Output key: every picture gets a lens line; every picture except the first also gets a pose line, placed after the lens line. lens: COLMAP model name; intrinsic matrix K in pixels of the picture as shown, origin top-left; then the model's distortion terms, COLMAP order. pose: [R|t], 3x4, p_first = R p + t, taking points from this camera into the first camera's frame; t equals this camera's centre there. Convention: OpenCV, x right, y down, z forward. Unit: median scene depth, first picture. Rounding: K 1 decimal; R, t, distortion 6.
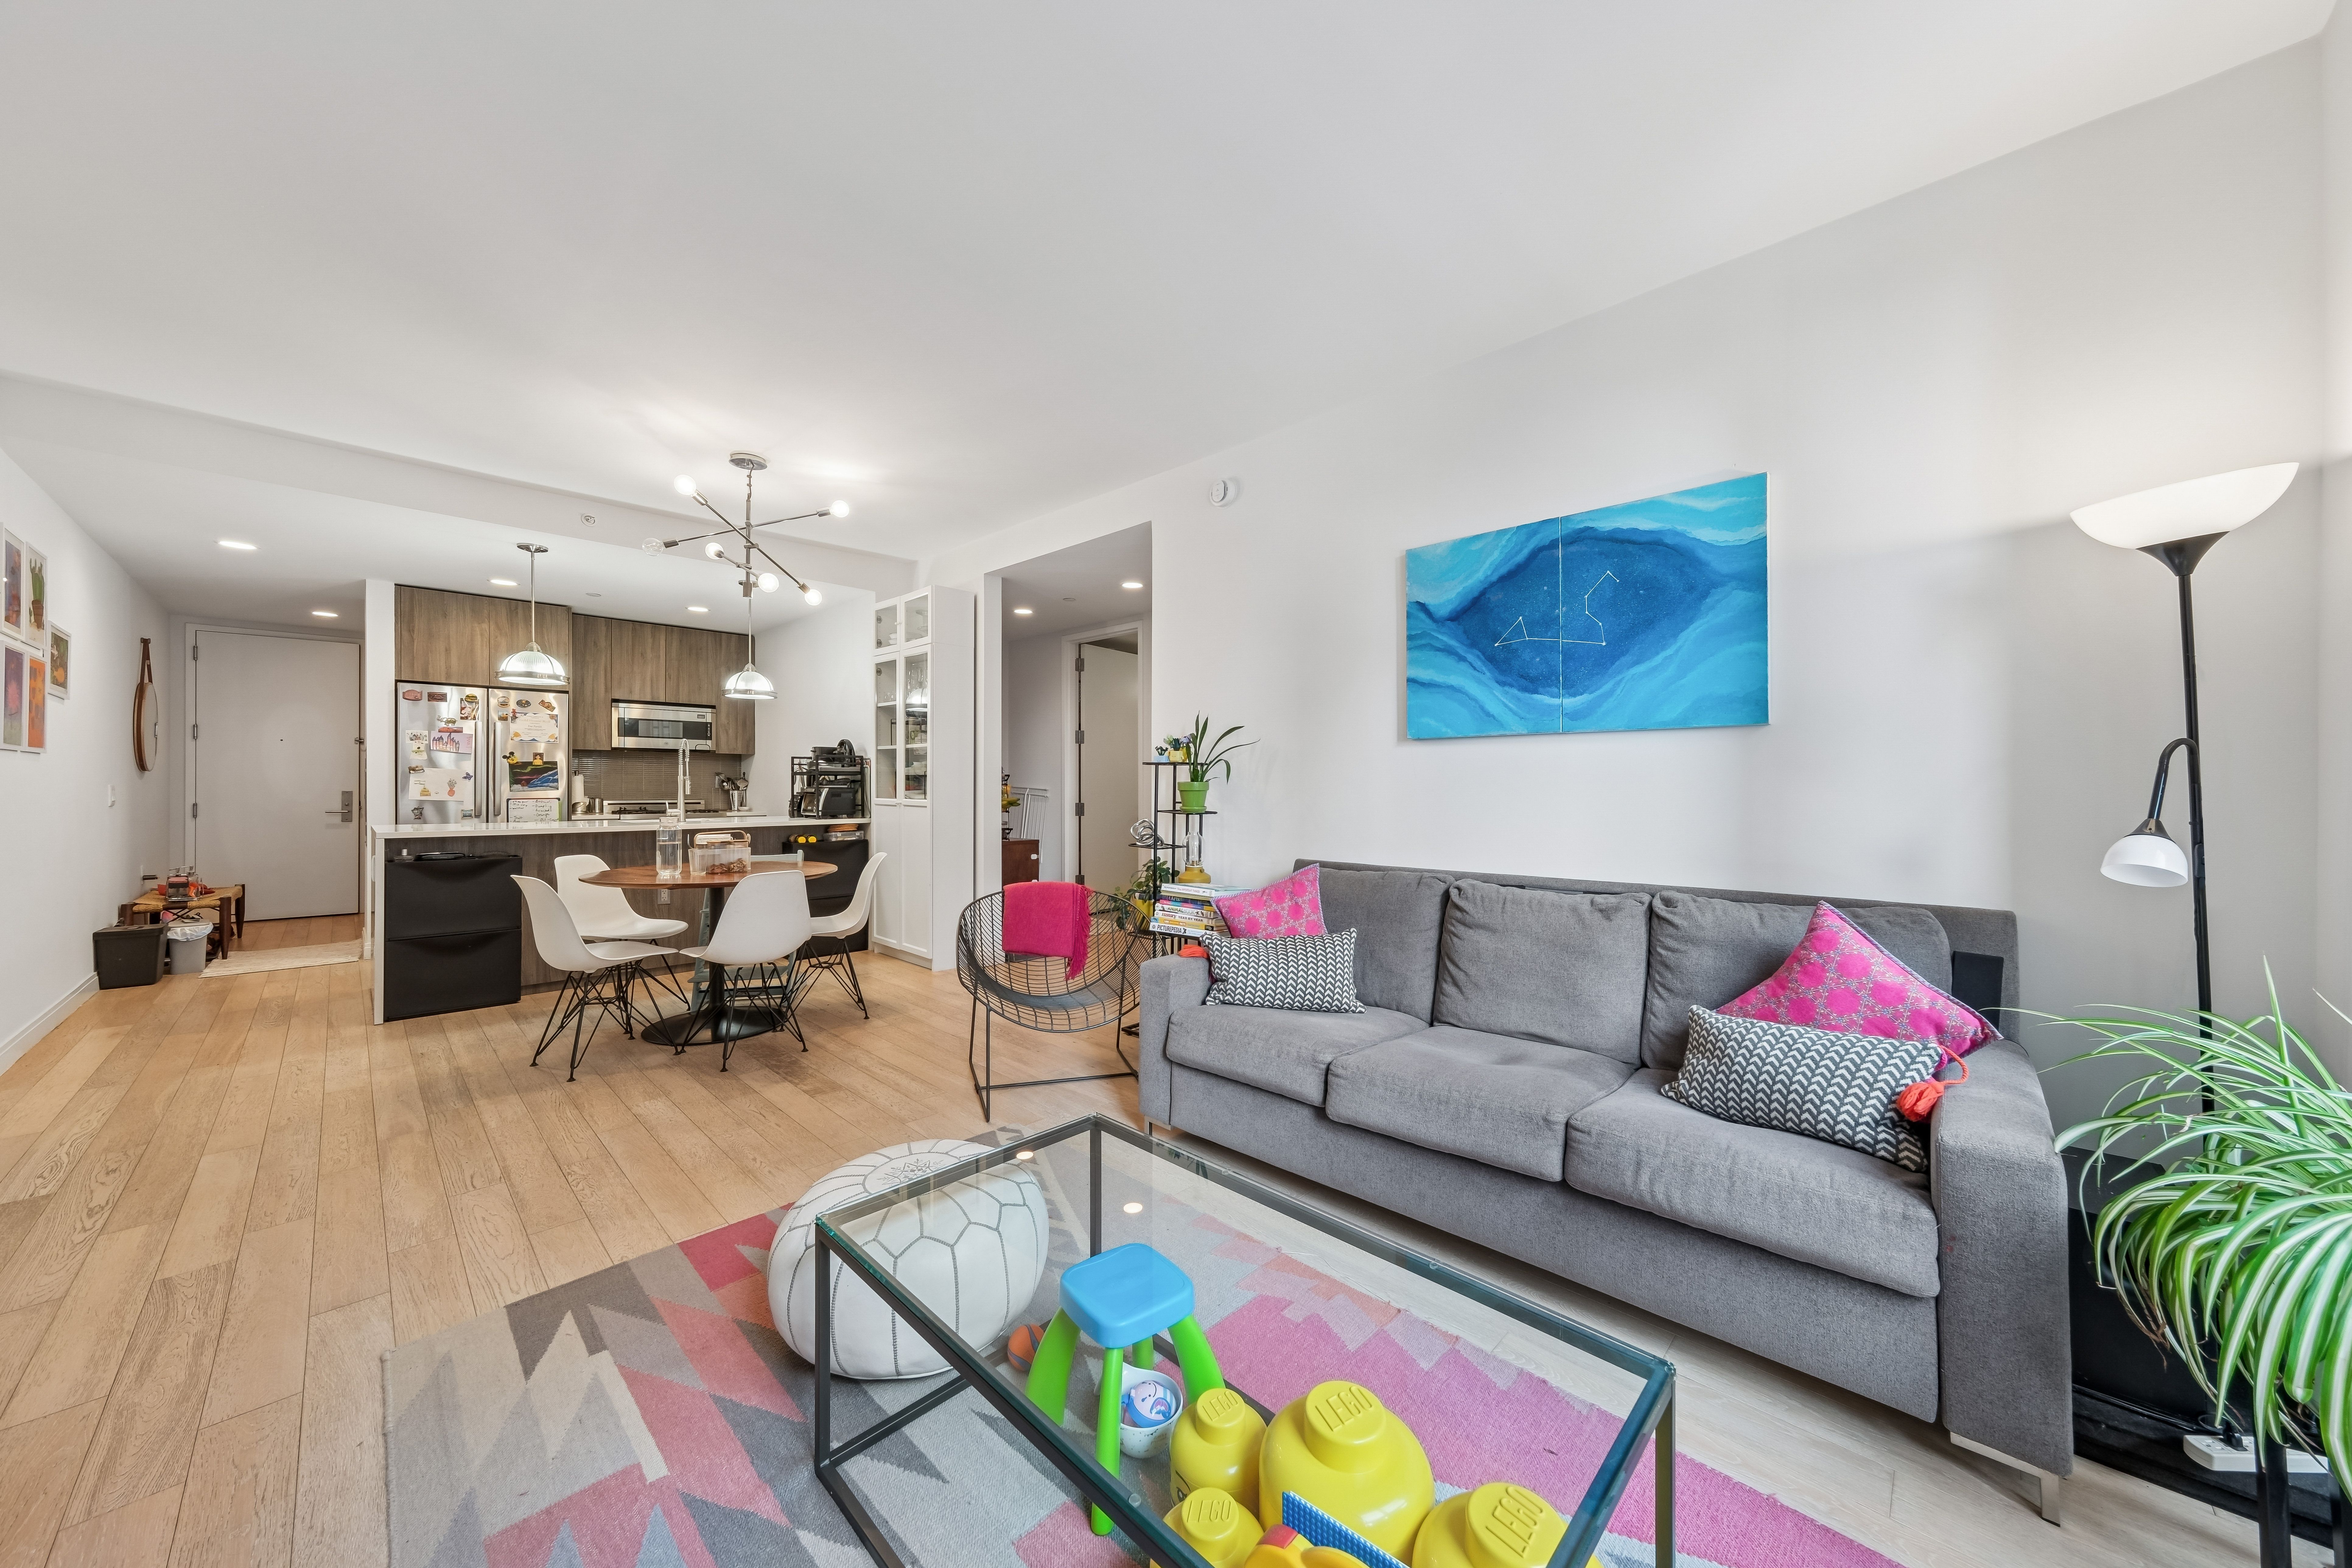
lens RADIAL K [[811.3, 0, 1178.8], [0, 811.3, 788.0], [0, 0, 1]] dist [0.001663, 0.000324]
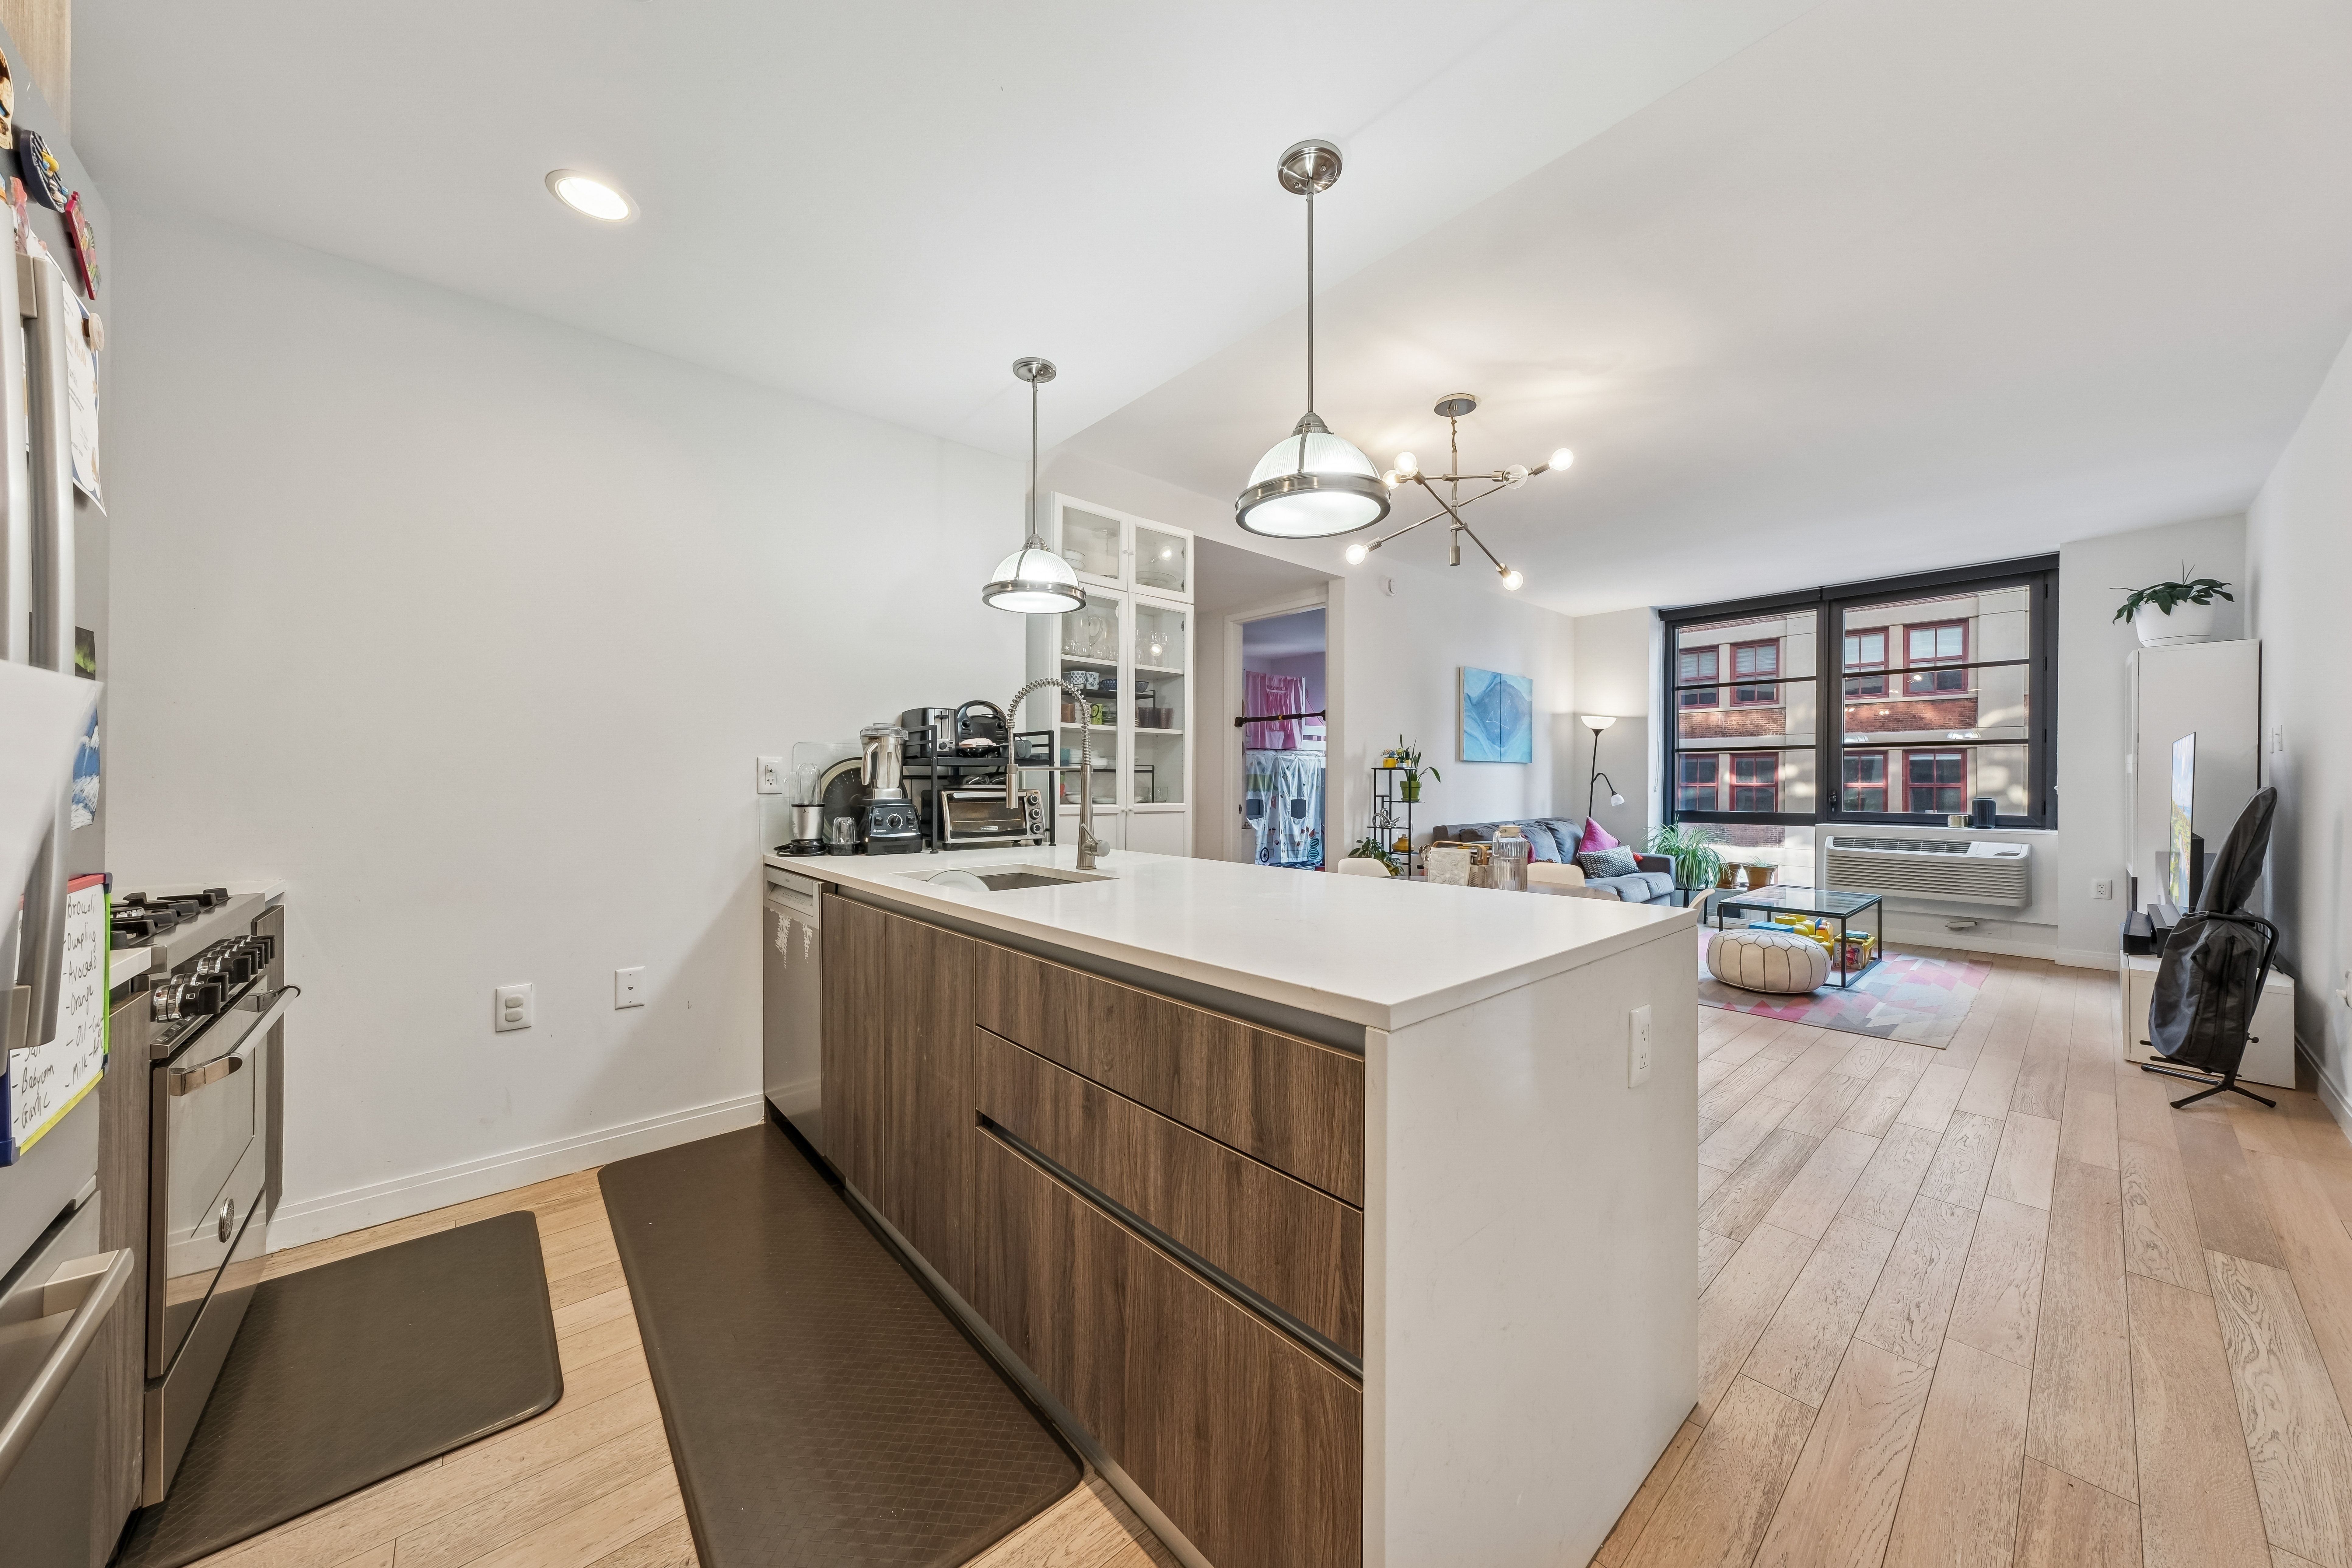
lens RADIAL K [[802.5, 0, 1181.9], [0, 802.5, 789.7], [0, 0, 1]] dist [-0.007332, 0.005492]
pose [[0.080813, -0.010373, 0.996675, -1.384296], [0.002552, 0.999945, 0.010200, -0.007748], [-0.996726, 0.001719, 0.080835, 1.210569]]
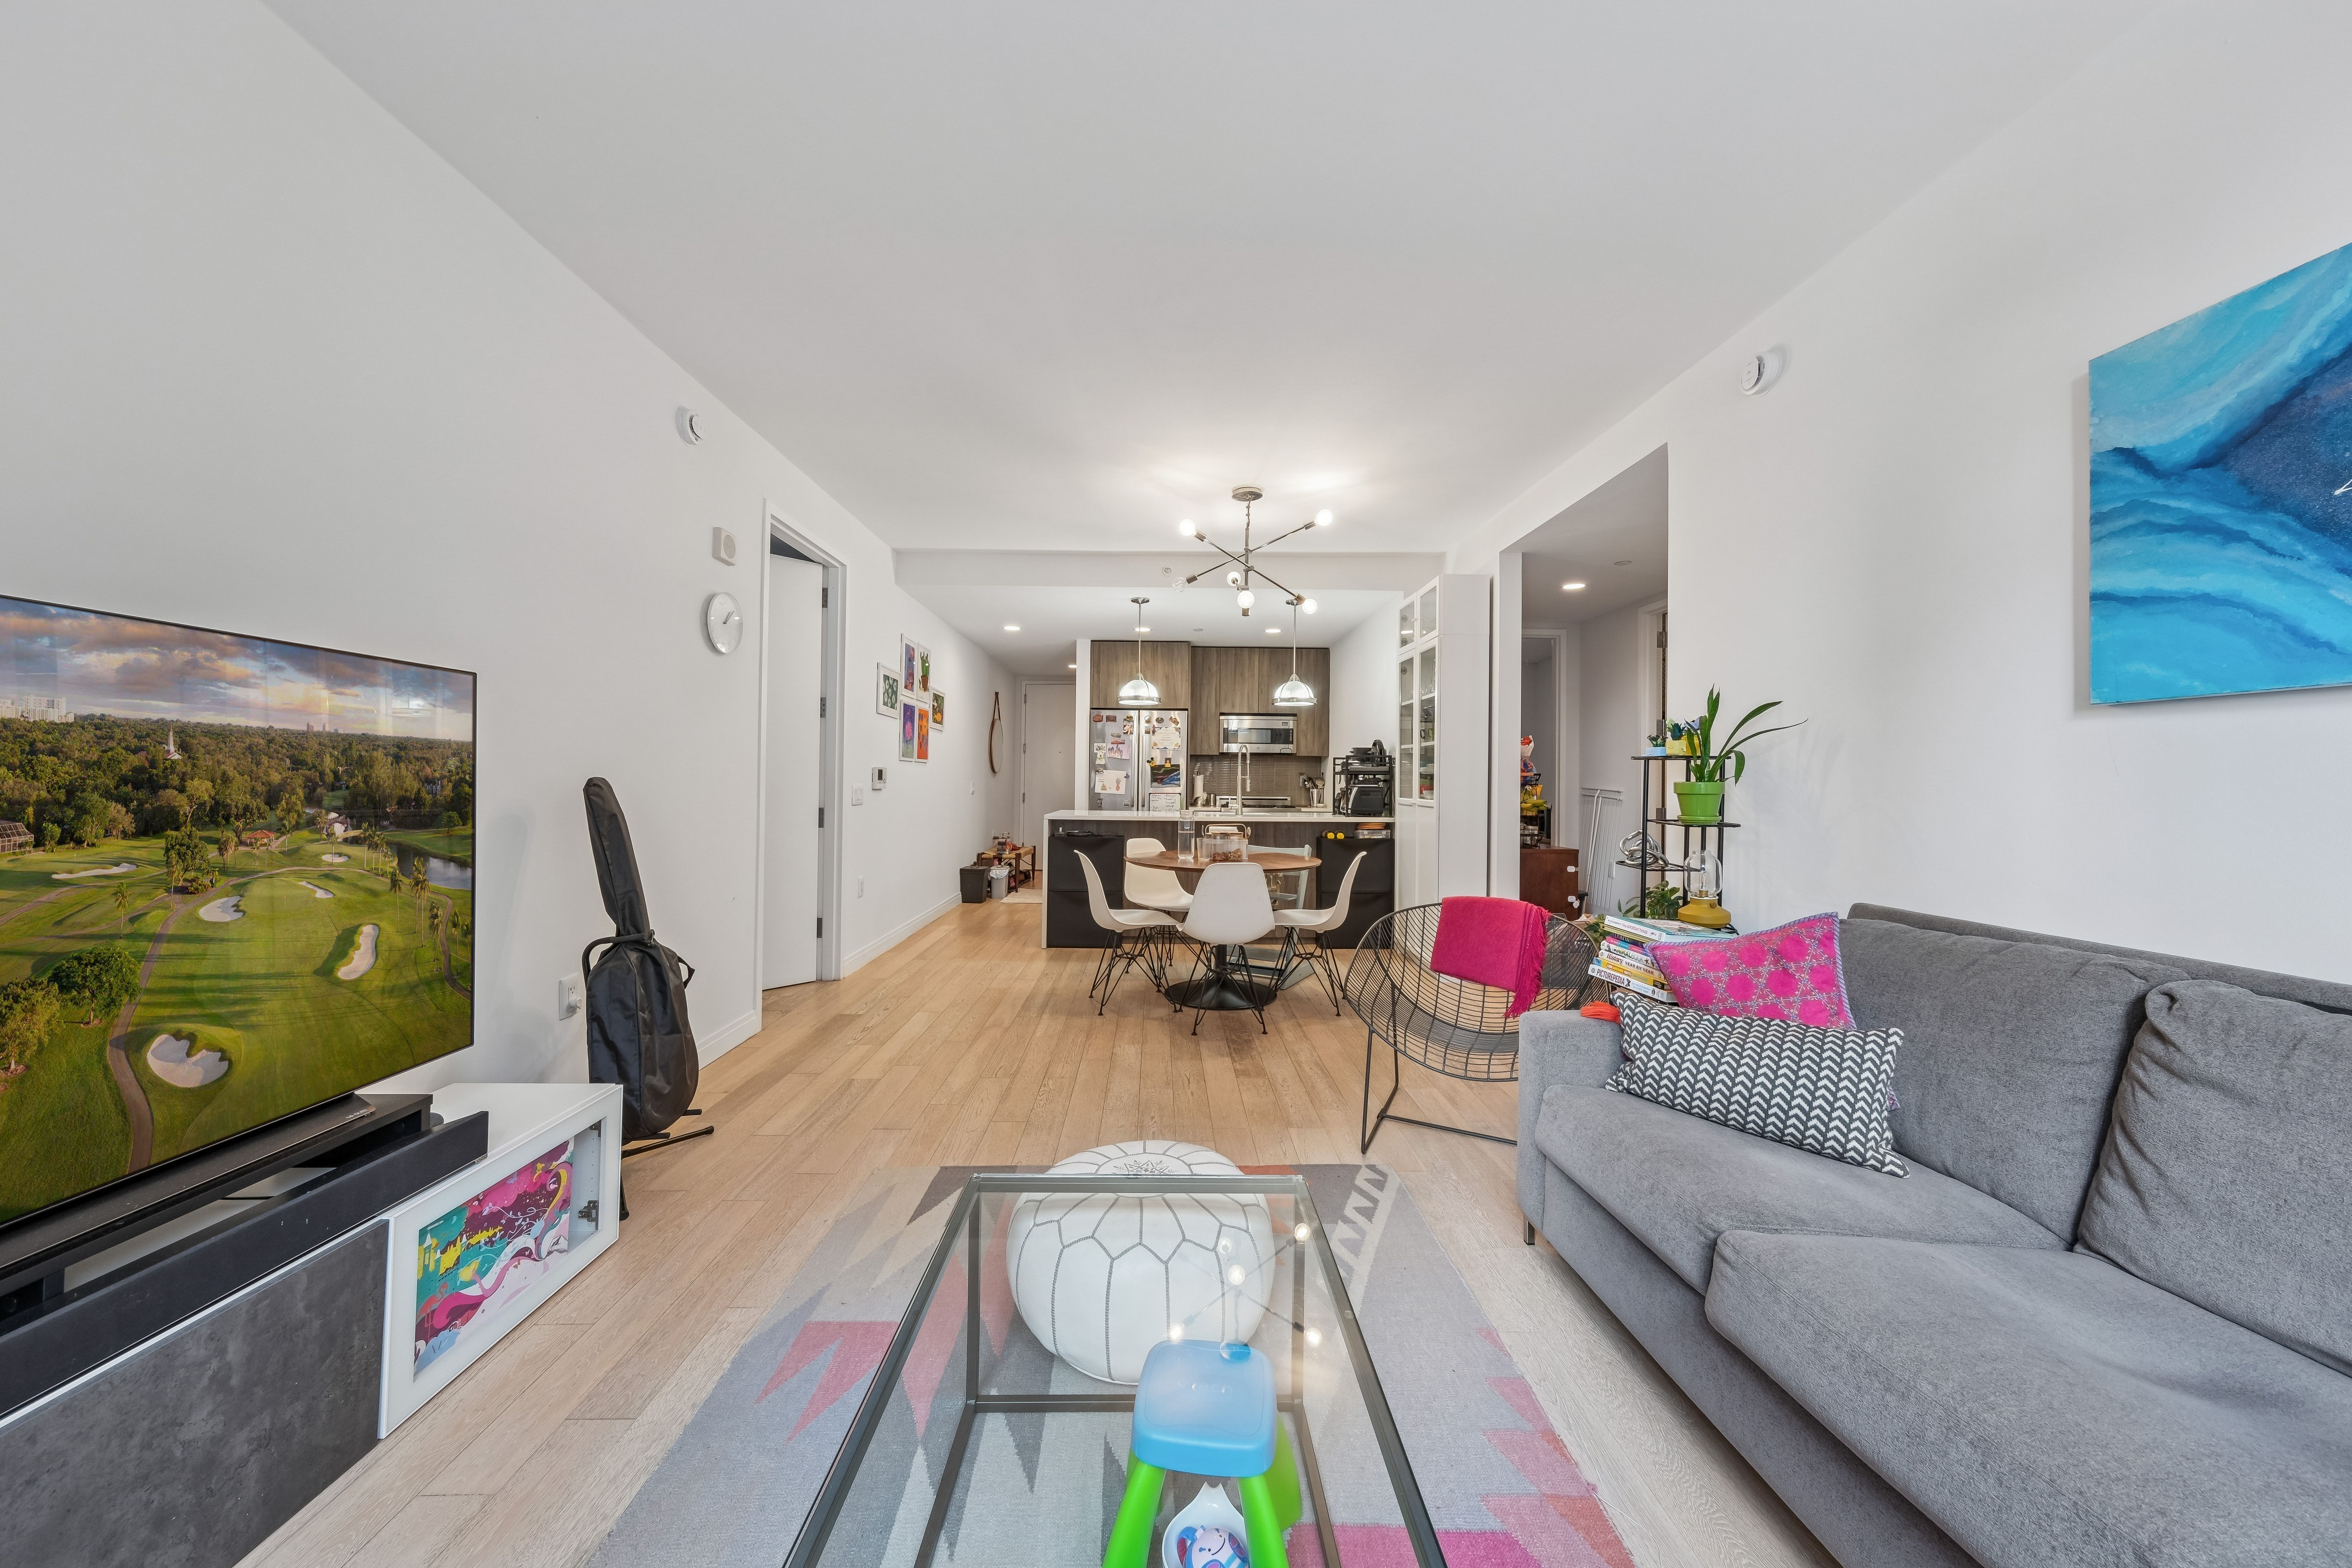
lens RADIAL K [[809.1, 0, 1170.5], [0, 809.1, 772.0], [0, 0, 1]] dist [-0.001509, 0.005755]
pose [[0.709048, -0.004060, -0.705149, 0.181764], [-0.010211, 0.999819, -0.016024, -0.000211], [0.705087, 0.018562, 0.708878, 0.139787]]
